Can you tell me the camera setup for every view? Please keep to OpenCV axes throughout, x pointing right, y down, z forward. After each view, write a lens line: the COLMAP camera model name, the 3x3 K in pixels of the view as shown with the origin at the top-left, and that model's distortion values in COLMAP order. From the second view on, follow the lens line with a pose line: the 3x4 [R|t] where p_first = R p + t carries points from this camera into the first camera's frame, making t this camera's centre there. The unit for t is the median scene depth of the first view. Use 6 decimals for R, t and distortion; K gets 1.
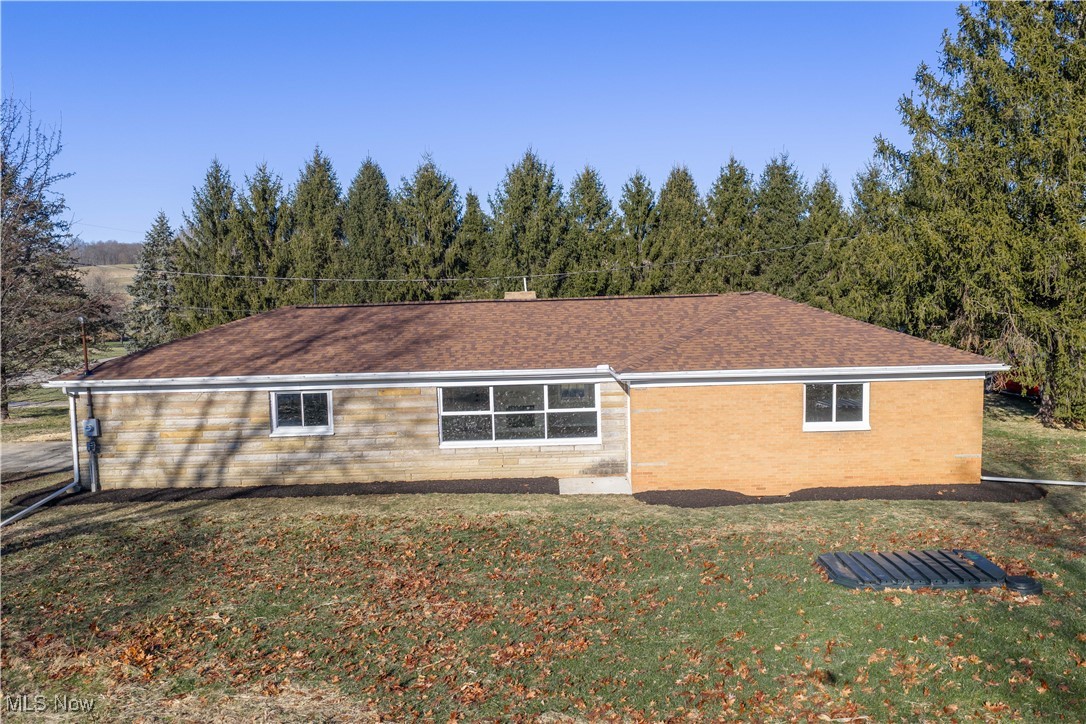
lens RADIAL K [[891.0, 0, 543.0], [0, 891.0, 362.0], [0, 0, 1]] dist [0.017648, -0.028477]
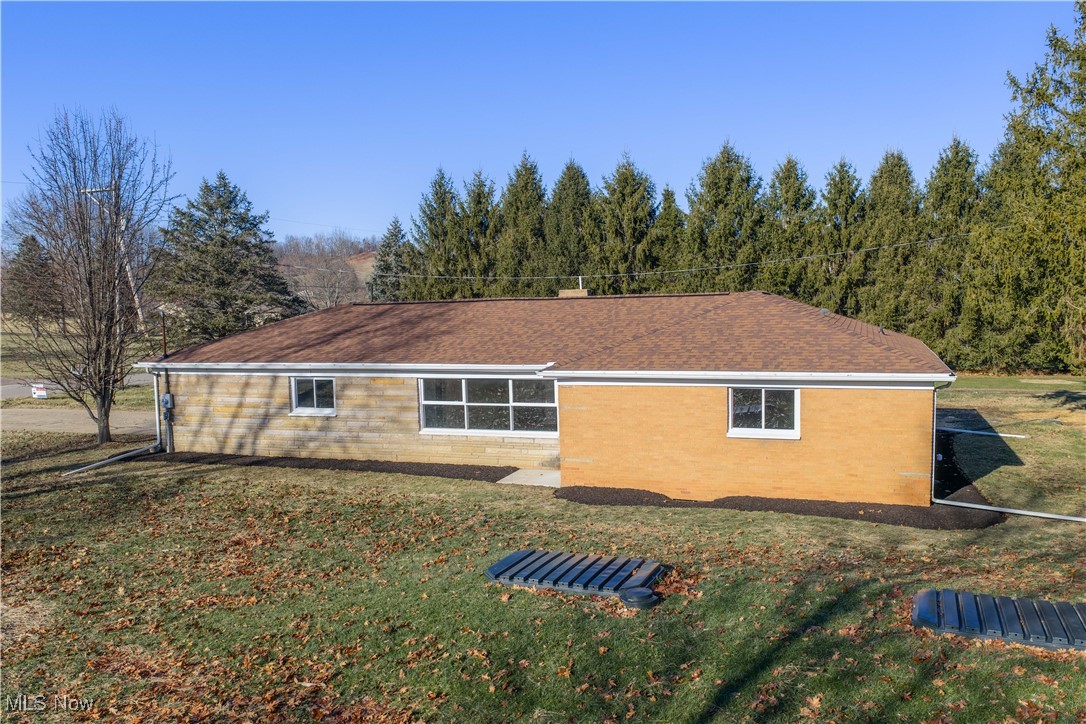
lens RADIAL K [[891.0, 0, 543.0], [0, 891.0, 362.0], [0, 0, 1]] dist [0.017648, -0.028477]
pose [[0.934541, 0.028377, -0.354721, 0.415911], [-0.025489, 0.999593, 0.012812, -0.009707], [0.354940, -0.002931, 0.934884, 0.026213]]
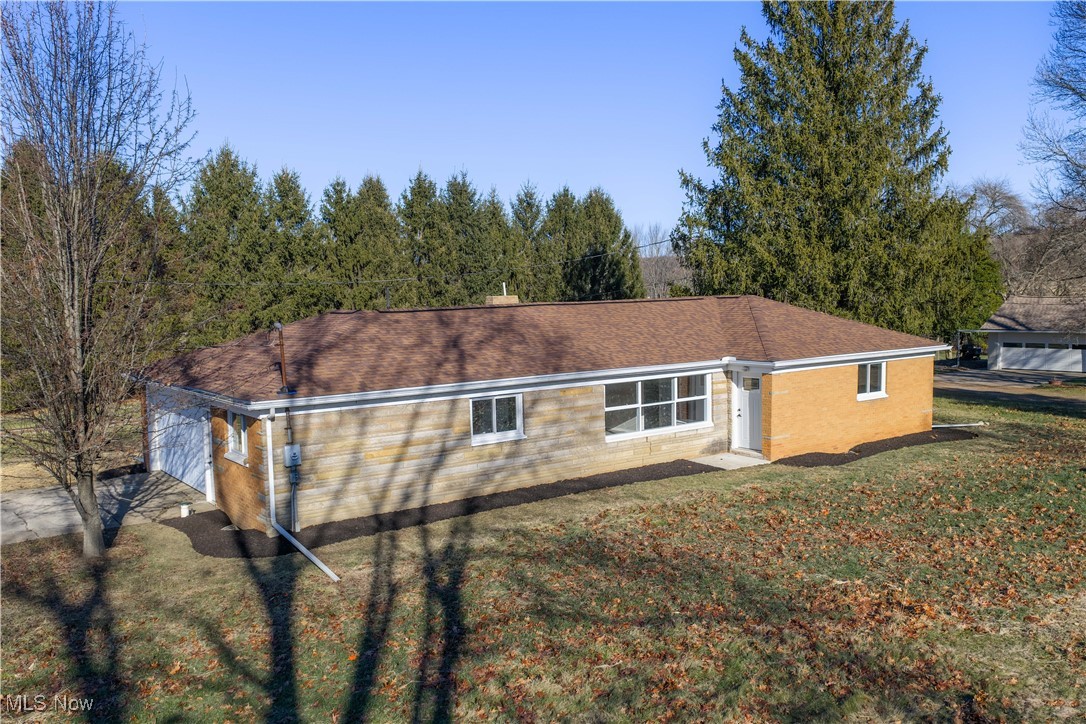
lens RADIAL K [[891.0, 0, 543.0], [0, 891.0, 362.0], [0, 0, 1]] dist [0.017648, -0.028477]
pose [[0.817829, -0.039952, 0.574072, -0.782957], [0.046109, 0.998929, 0.003833, -0.005913], [-0.573611, 0.023335, 0.818796, 0.177063]]
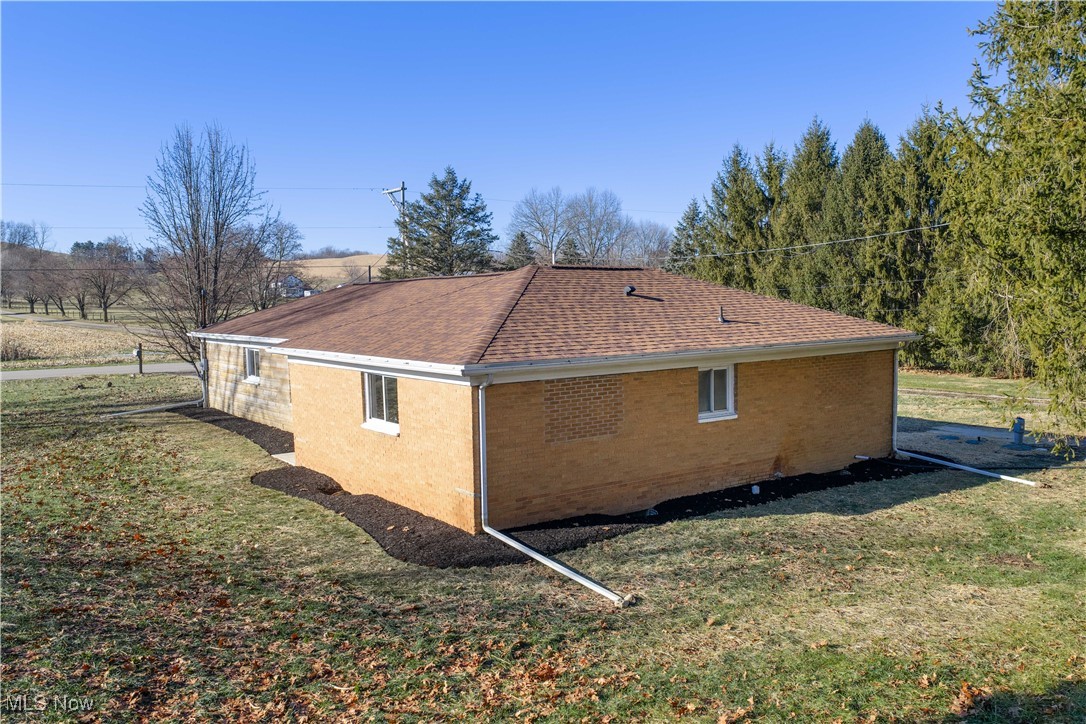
lens RADIAL K [[891.0, 0, 543.0], [0, 891.0, 362.0], [0, 0, 1]] dist [0.017648, -0.028477]
pose [[0.571895, 0.072240, -0.817140, 1.027006], [-0.053679, 0.997276, 0.050597, -0.036591], [0.818569, 0.014927, 0.574215, 0.601420]]
